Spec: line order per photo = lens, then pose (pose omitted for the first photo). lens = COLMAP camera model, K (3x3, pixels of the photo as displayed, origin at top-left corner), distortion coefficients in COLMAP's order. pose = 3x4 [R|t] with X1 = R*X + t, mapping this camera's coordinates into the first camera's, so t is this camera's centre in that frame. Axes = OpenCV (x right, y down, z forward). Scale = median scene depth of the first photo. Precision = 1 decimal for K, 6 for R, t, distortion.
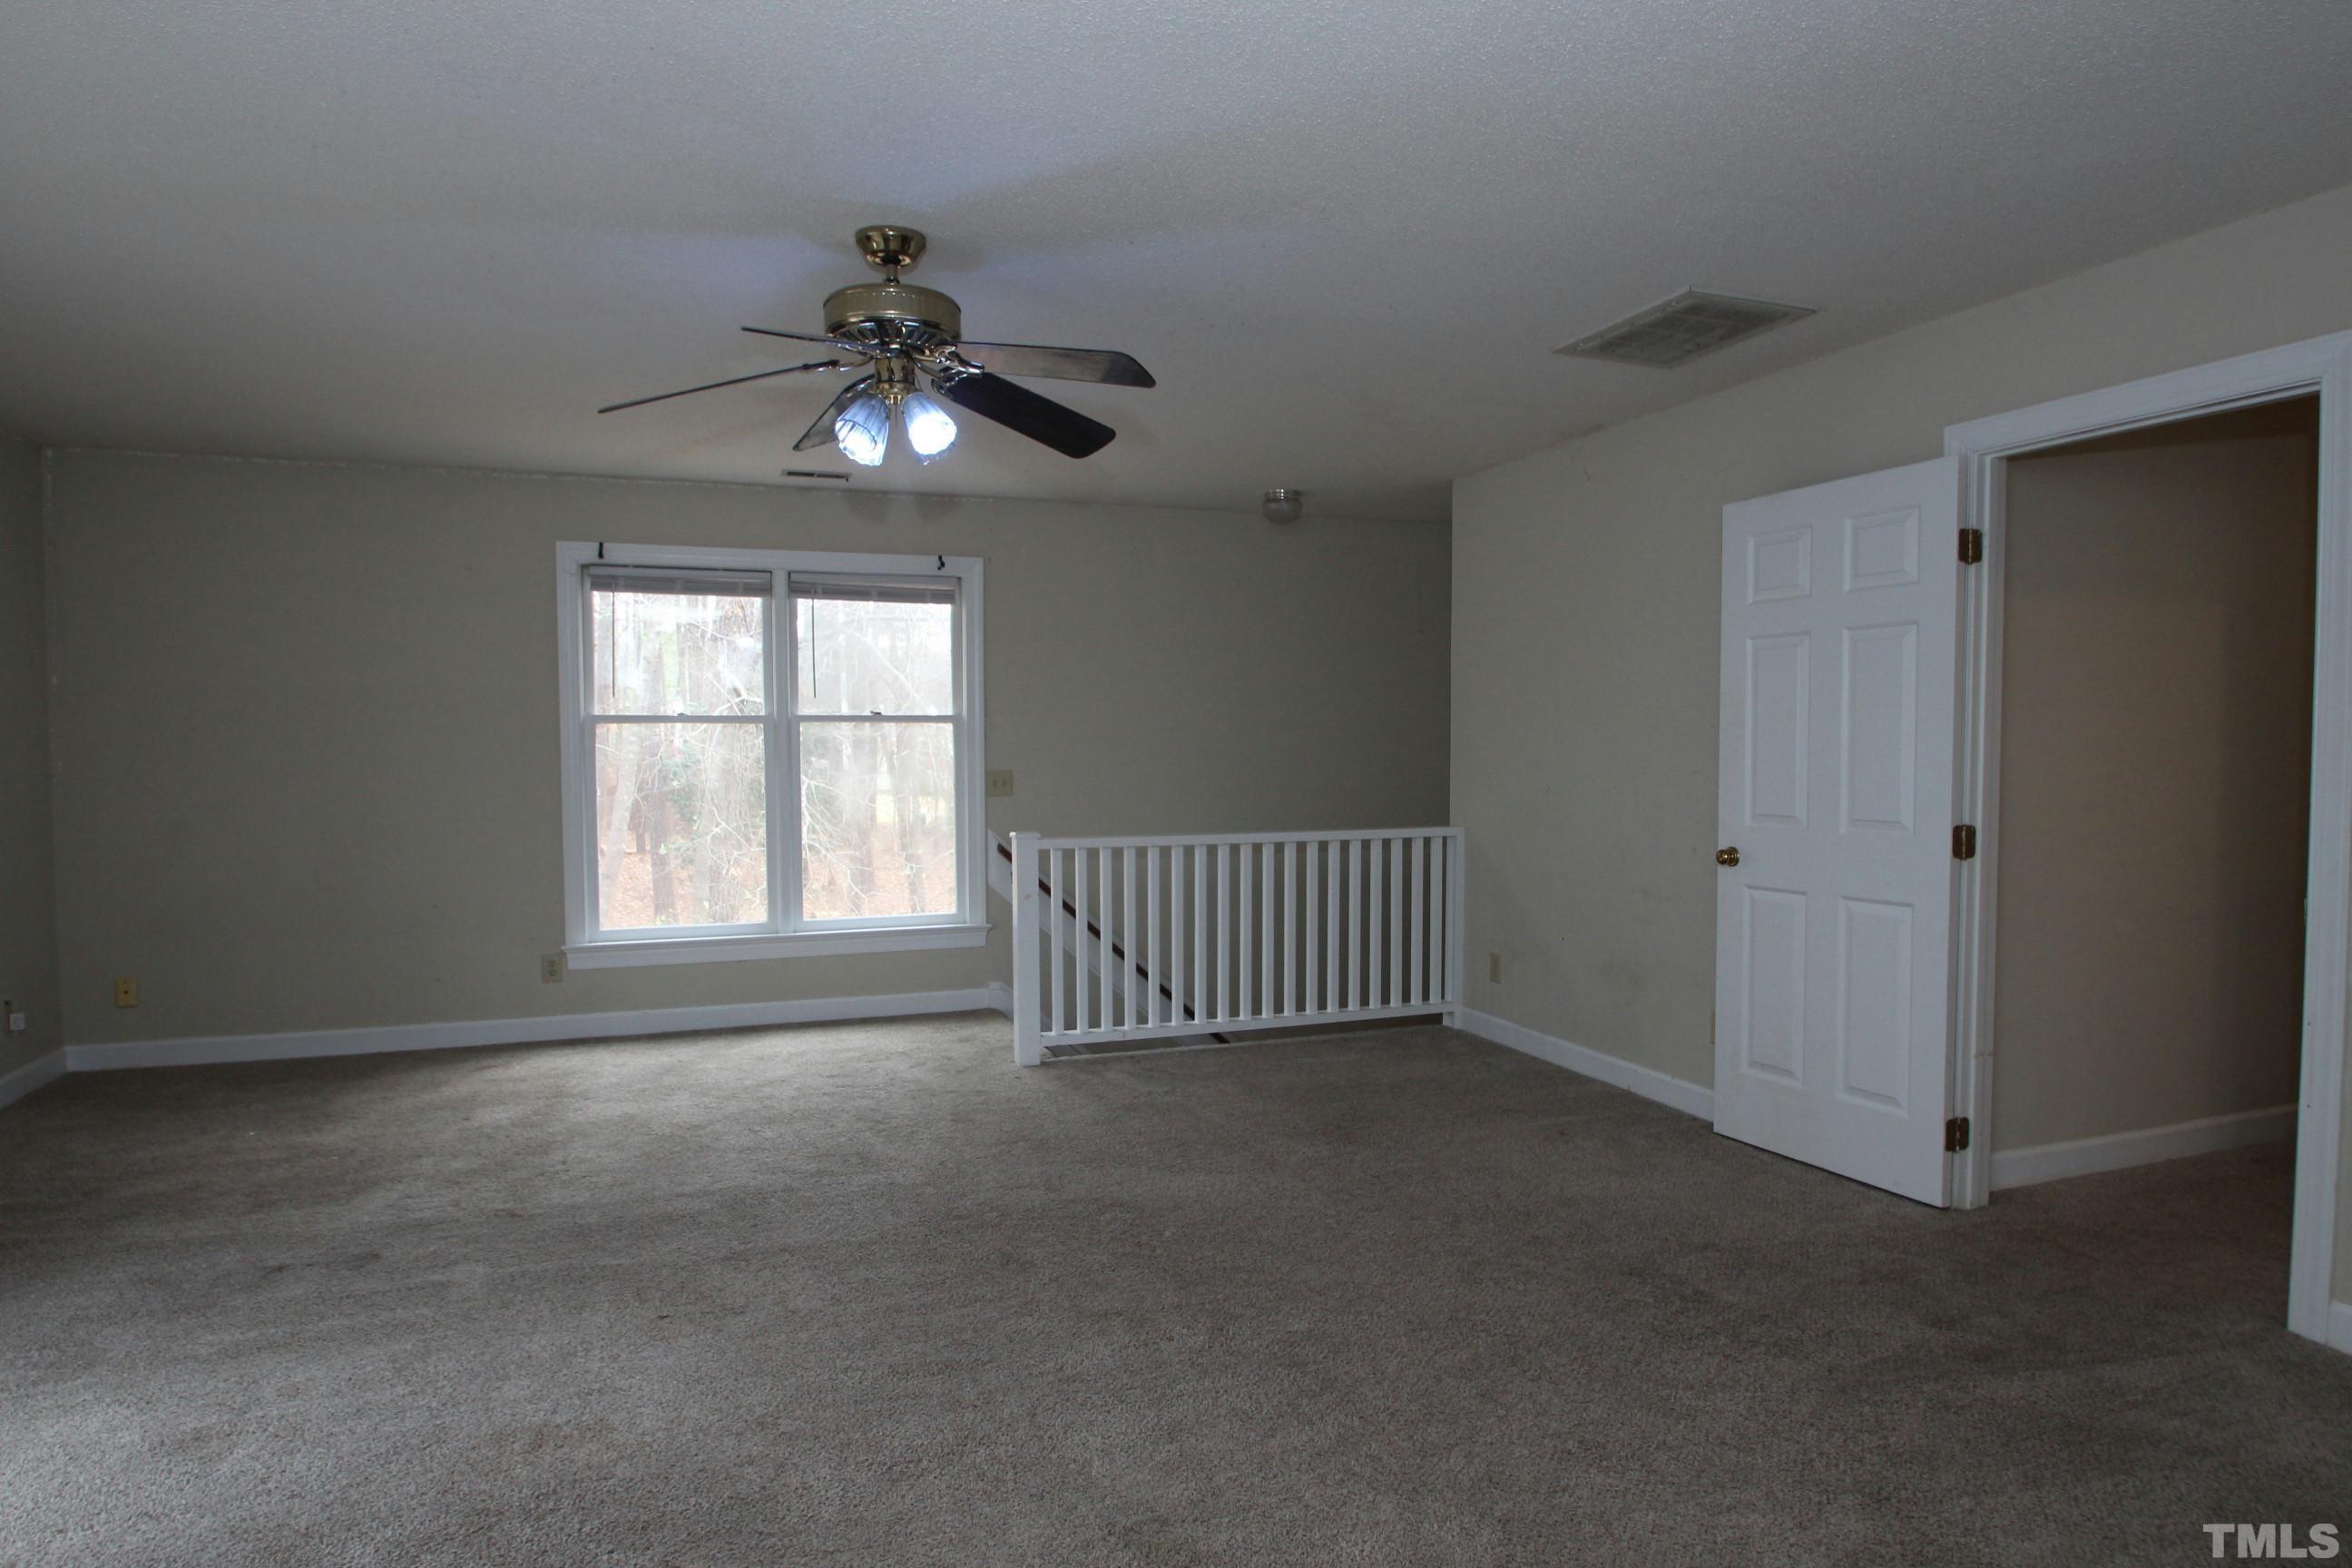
lens RADIAL K [[1401.6, 0, 1187.4], [0, 1401.6, 804.6], [0, 0, 1]] dist [-0.002126, -0.003418]
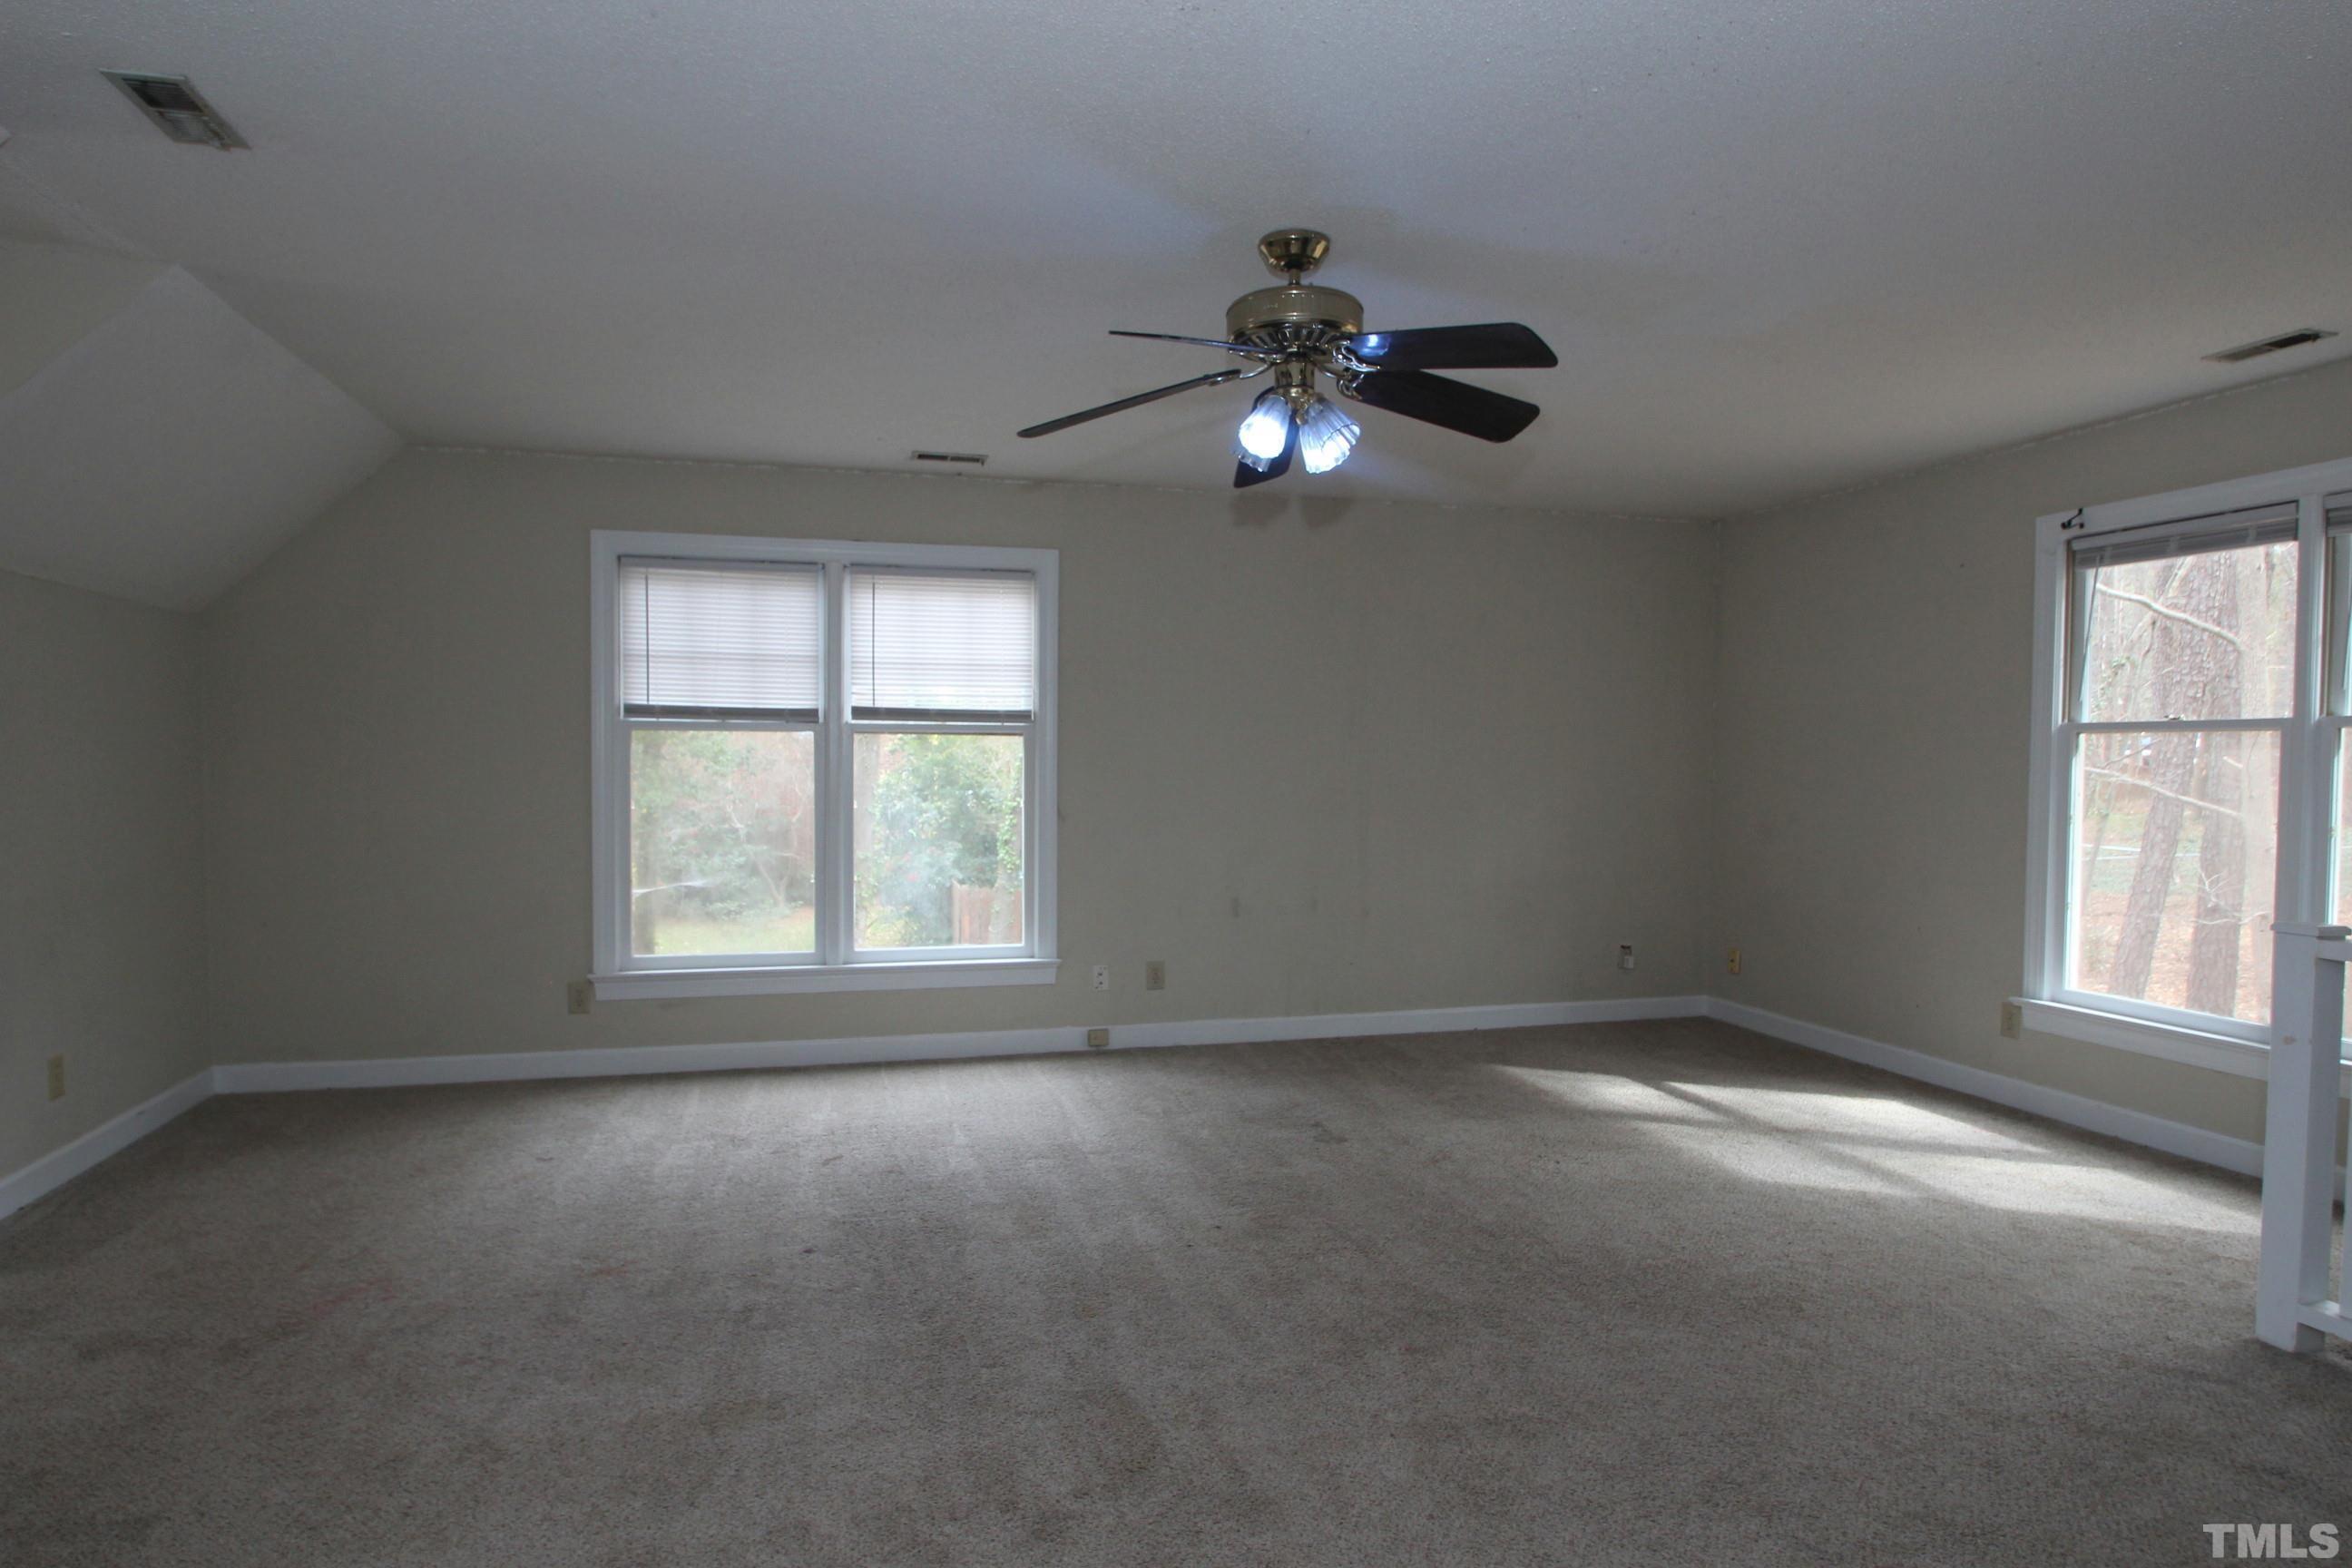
lens RADIAL K [[1462.1, 0, 1179.9], [0, 1462.1, 813.1], [0, 0, 1]] dist [0.004532, 0.000484]
pose [[-0.103150, 0.052966, -0.993255, 0.701932], [-0.054581, 0.996775, 0.058822, -0.051847], [0.993167, 0.060280, -0.099927, 0.862930]]
